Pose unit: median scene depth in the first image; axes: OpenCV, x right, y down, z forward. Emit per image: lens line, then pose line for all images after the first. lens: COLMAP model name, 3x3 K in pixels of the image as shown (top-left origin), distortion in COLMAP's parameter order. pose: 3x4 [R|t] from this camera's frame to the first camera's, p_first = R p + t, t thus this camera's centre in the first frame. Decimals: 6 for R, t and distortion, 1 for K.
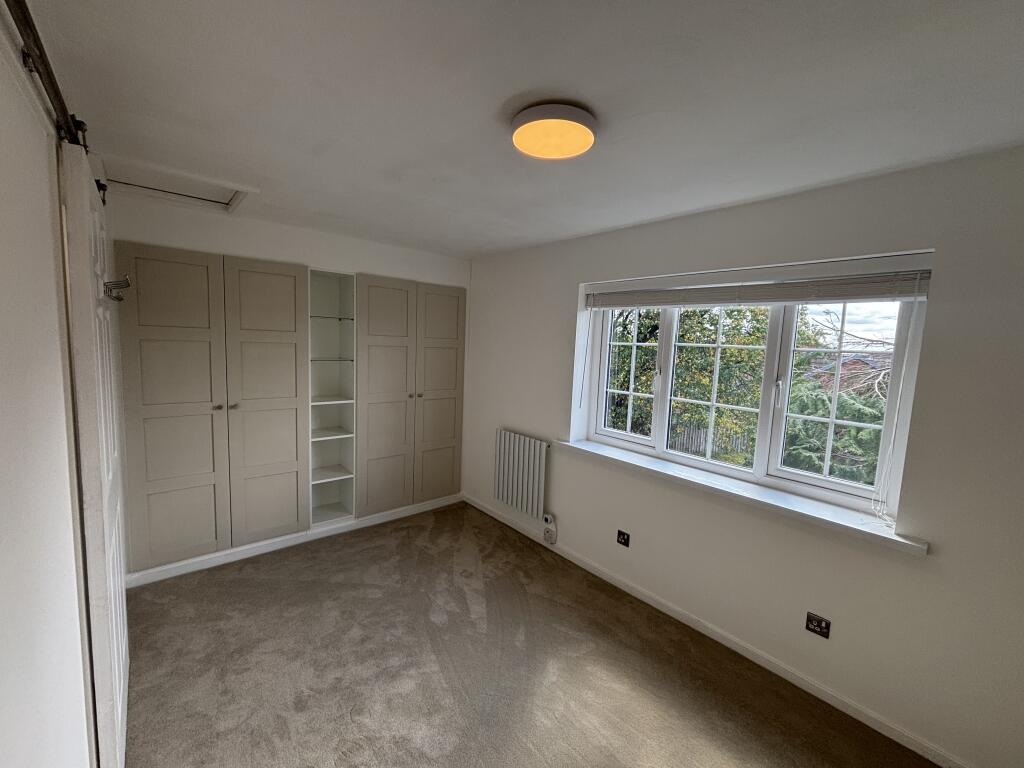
lens RADIAL K [[414.2, 0, 512.0], [0, 414.2, 384.0], [0, 0, 1]] dist [0.001444, 0.000359]
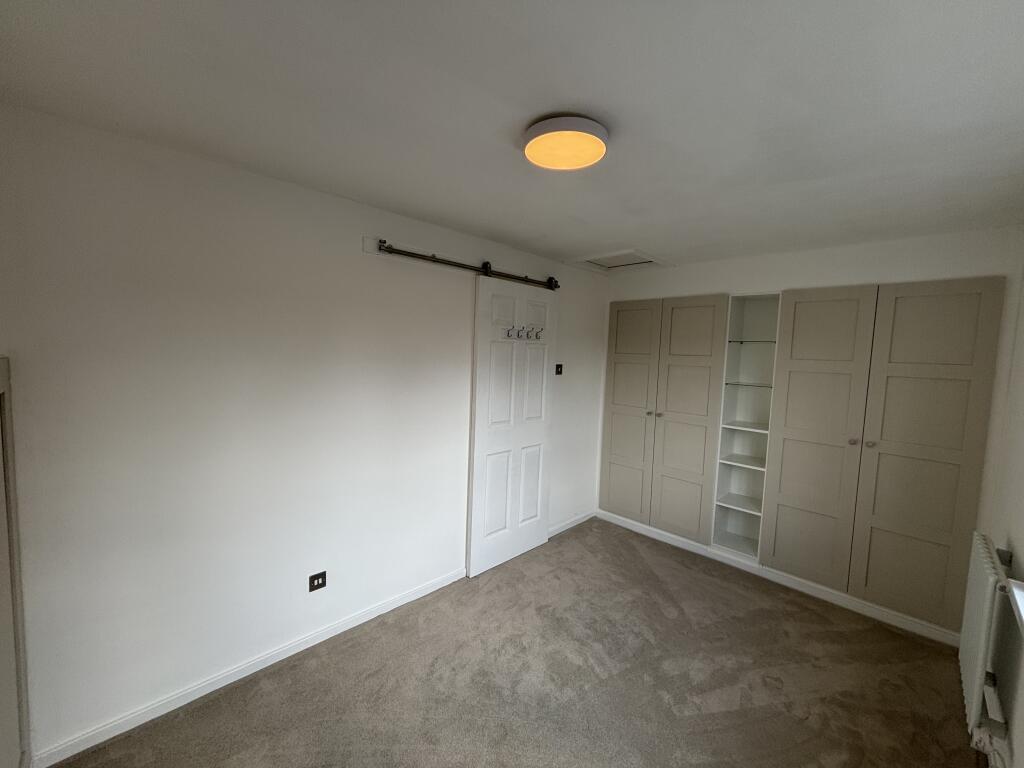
lens RADIAL K [[414.2, 0, 512.0], [0, 414.2, 384.0], [0, 0, 1]] dist [0.001444, 0.000359]
pose [[0.081283, 0.042710, -0.995776, 0.515686], [-0.132319, 0.990700, 0.031691, -0.019008], [0.987869, 0.129184, 0.086179, 0.395396]]
